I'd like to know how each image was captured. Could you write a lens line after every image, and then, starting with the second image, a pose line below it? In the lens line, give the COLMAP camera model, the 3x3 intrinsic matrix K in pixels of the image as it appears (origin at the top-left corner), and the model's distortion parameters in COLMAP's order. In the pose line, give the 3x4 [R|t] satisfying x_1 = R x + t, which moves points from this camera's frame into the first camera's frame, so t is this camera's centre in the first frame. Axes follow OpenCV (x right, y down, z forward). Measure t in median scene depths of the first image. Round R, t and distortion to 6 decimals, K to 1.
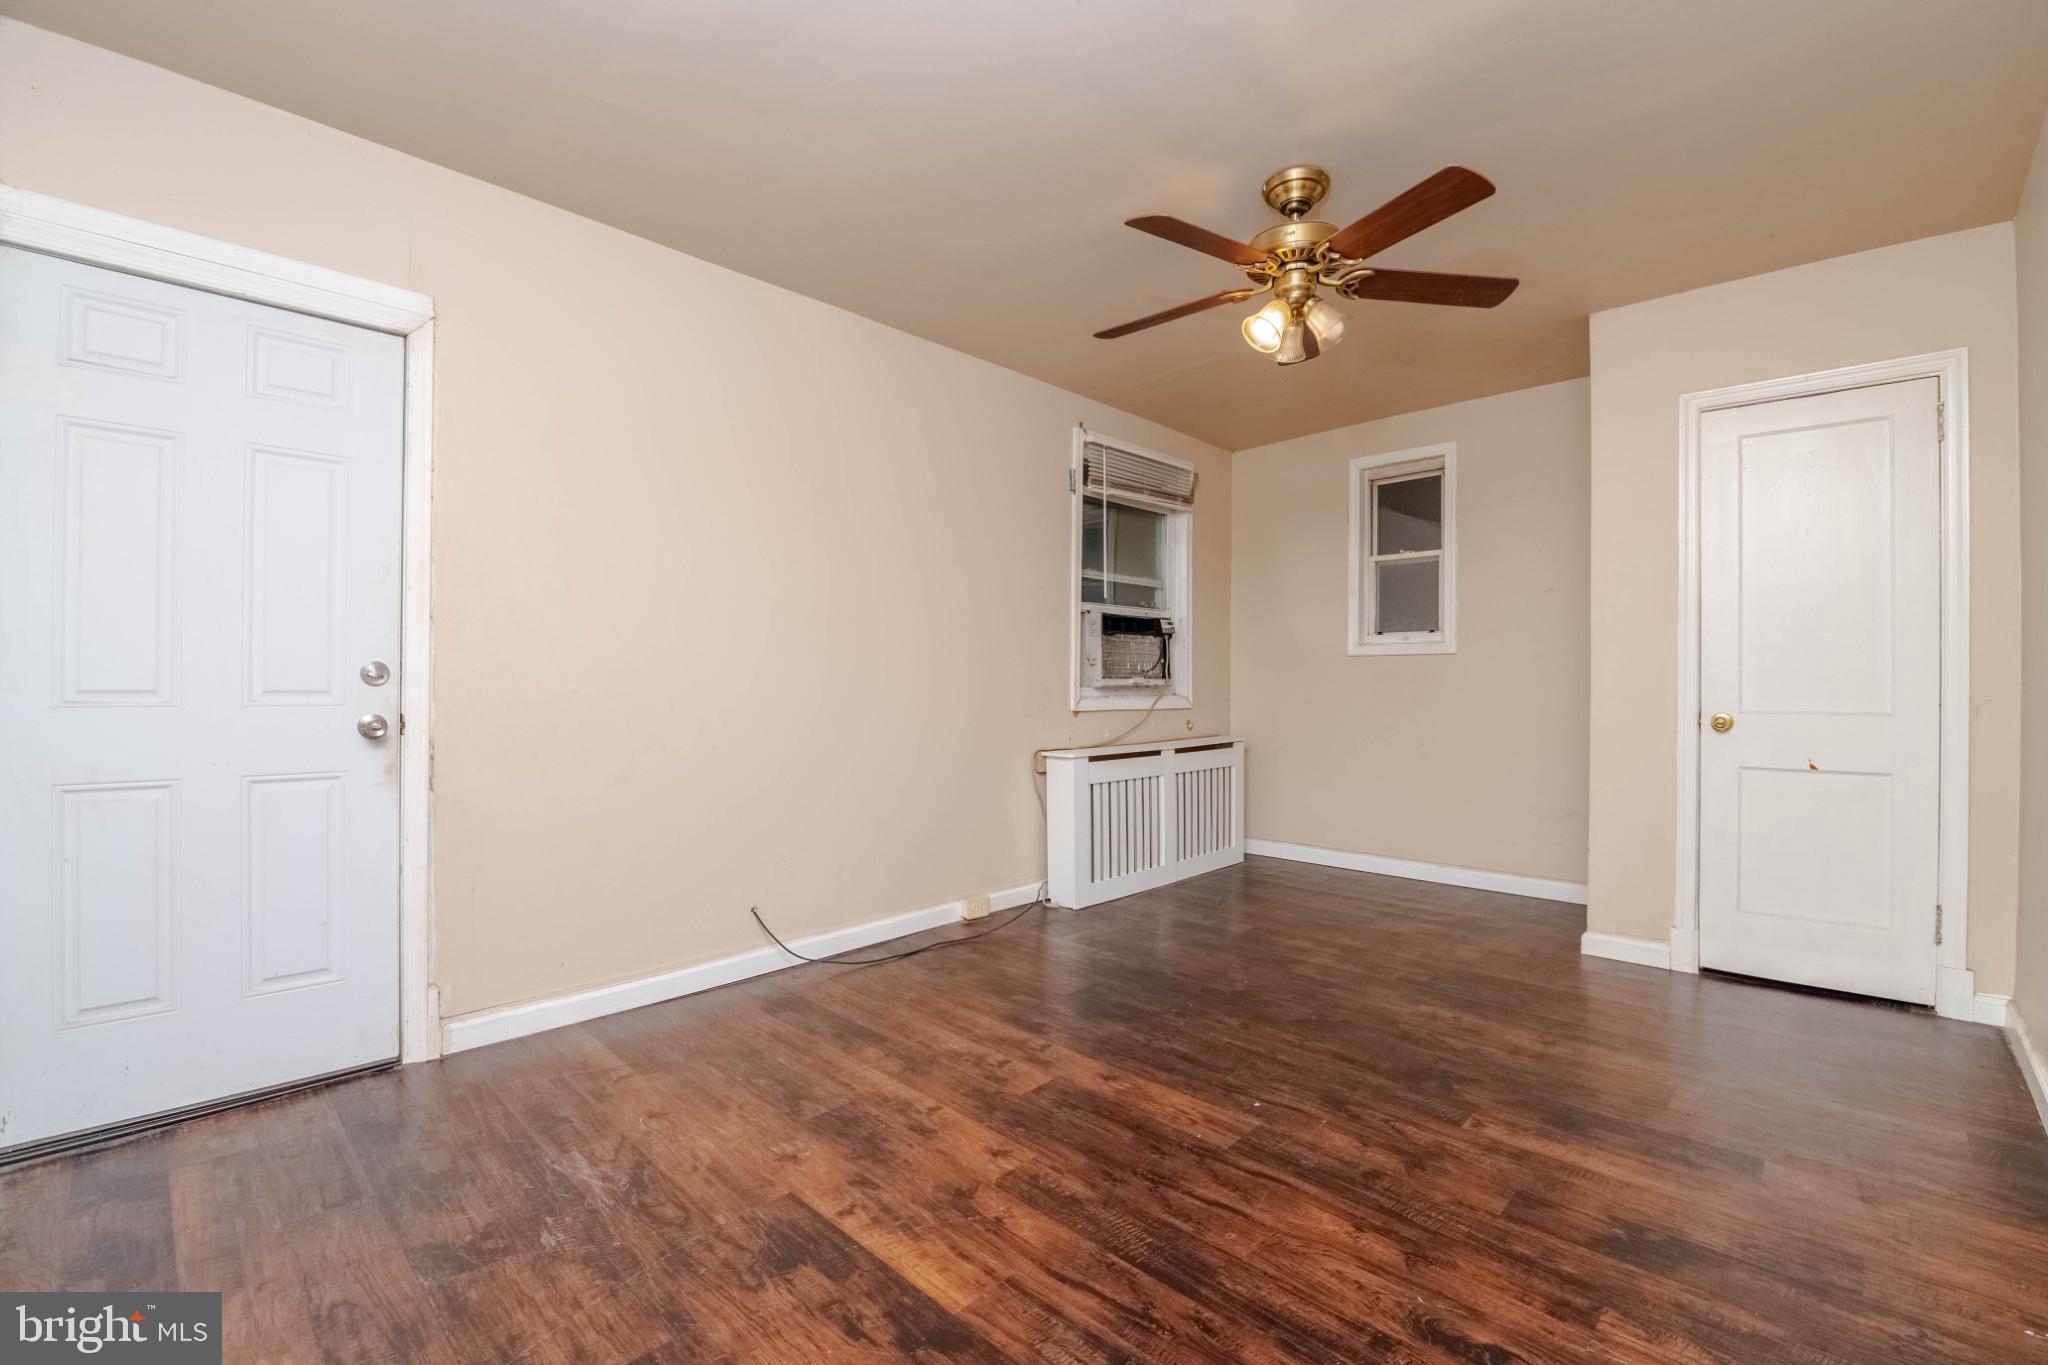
lens RADIAL K [[879.9, 0, 1035.1], [0, 879.9, 685.3], [0, 0, 1]] dist [-0.004244, -0.007456]
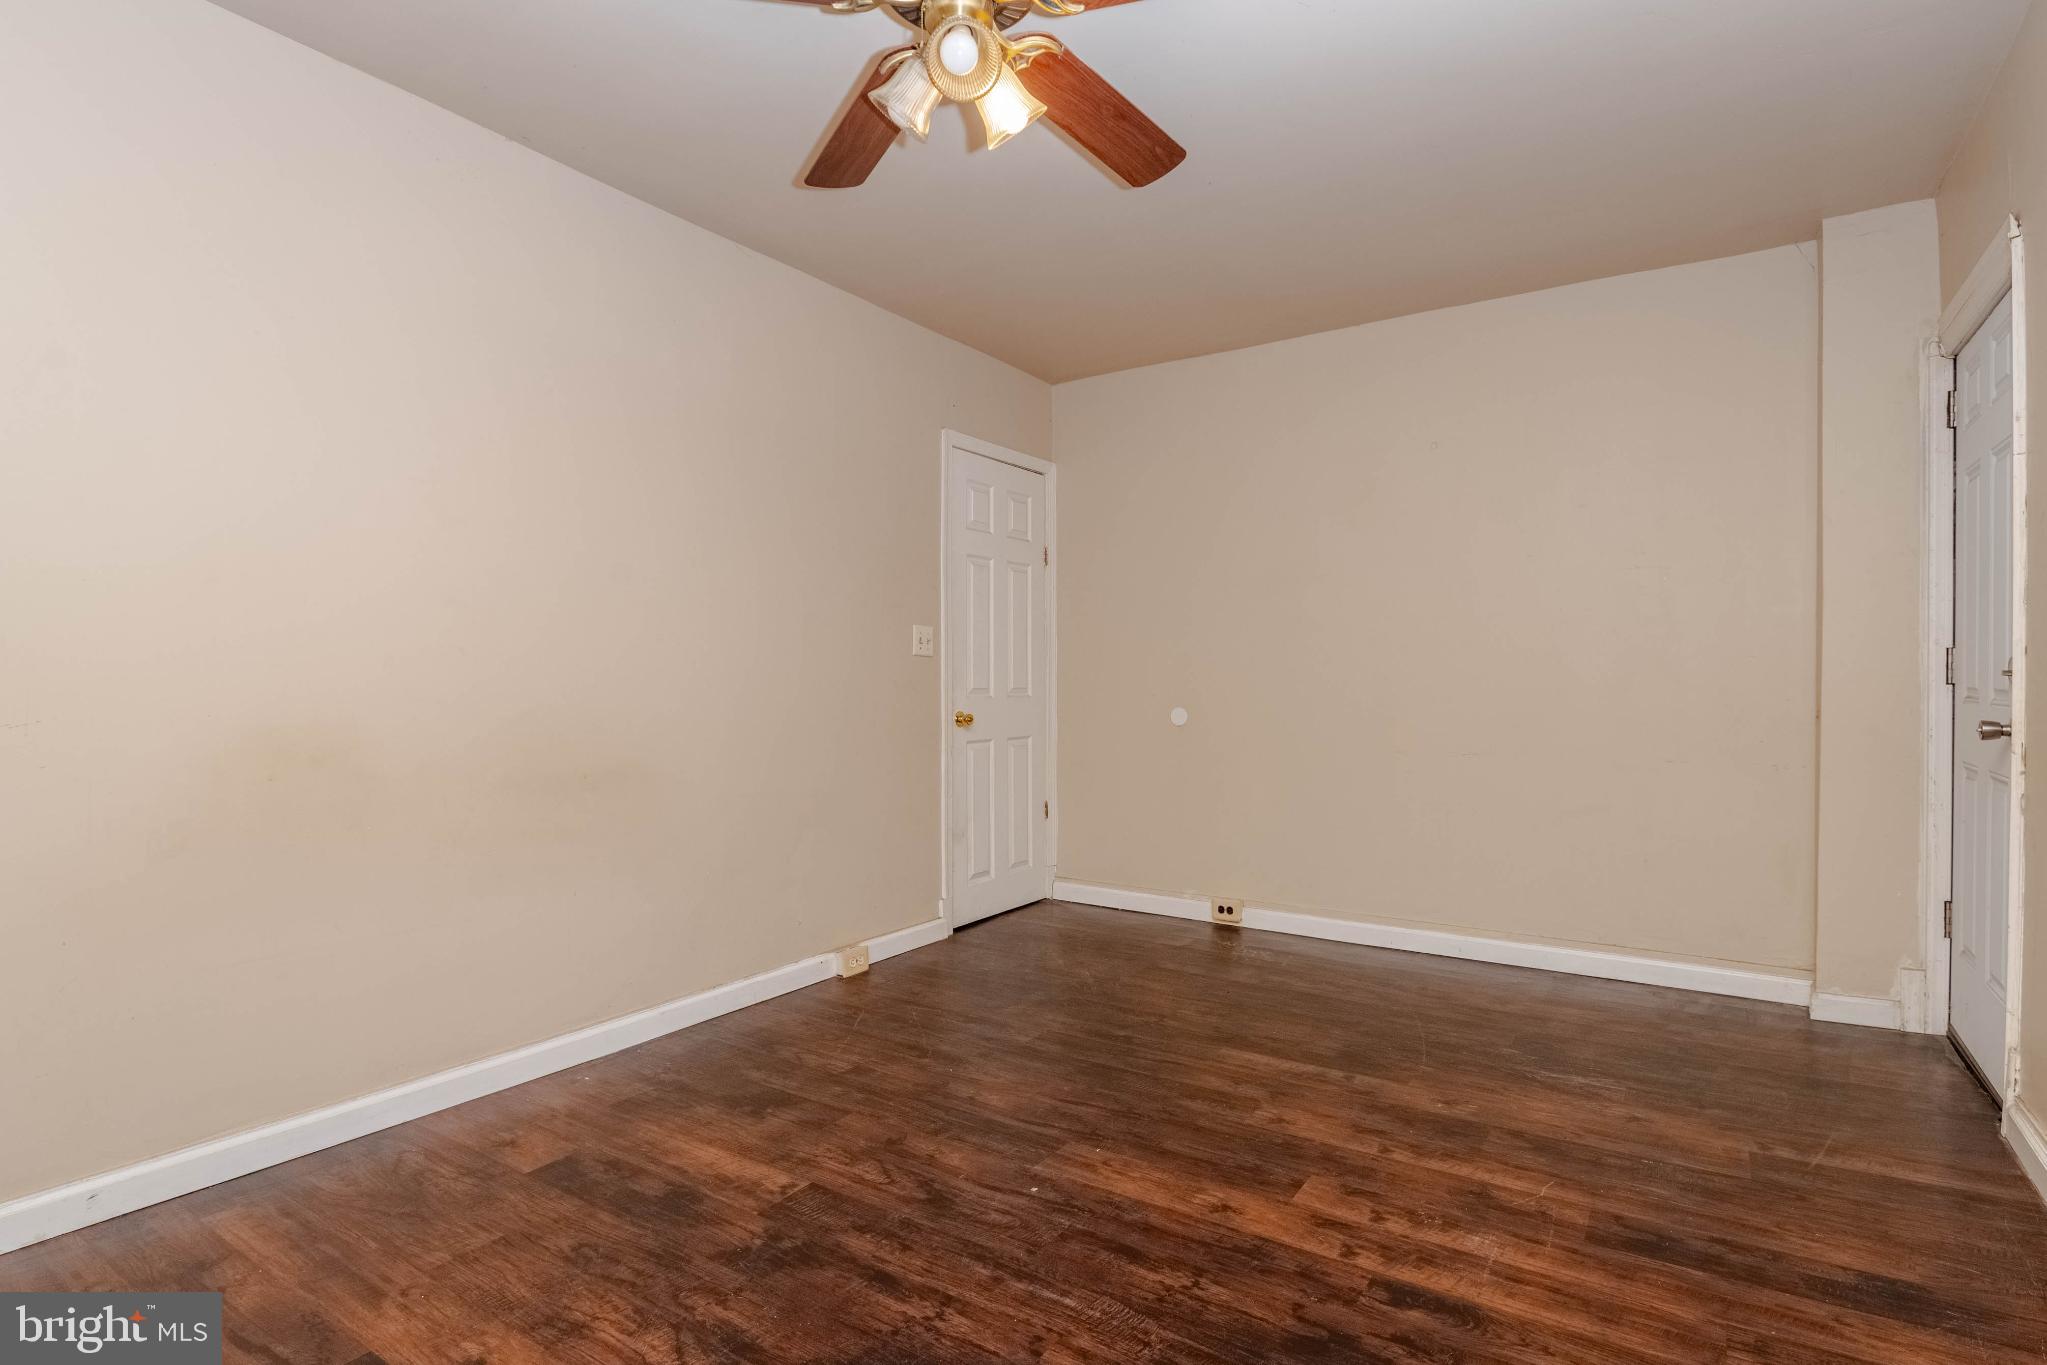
lens RADIAL K [[995.8, 0, 1054.0], [0, 995.8, 684.1], [0, 0, 1]] dist [0.015787, -0.010820]
pose [[-0.980940, 0.000357, -0.194310, 0.427219], [-0.000475, 0.999991, 0.004239, -0.004273], [0.194310, 0.004250, -0.980931, 1.971529]]
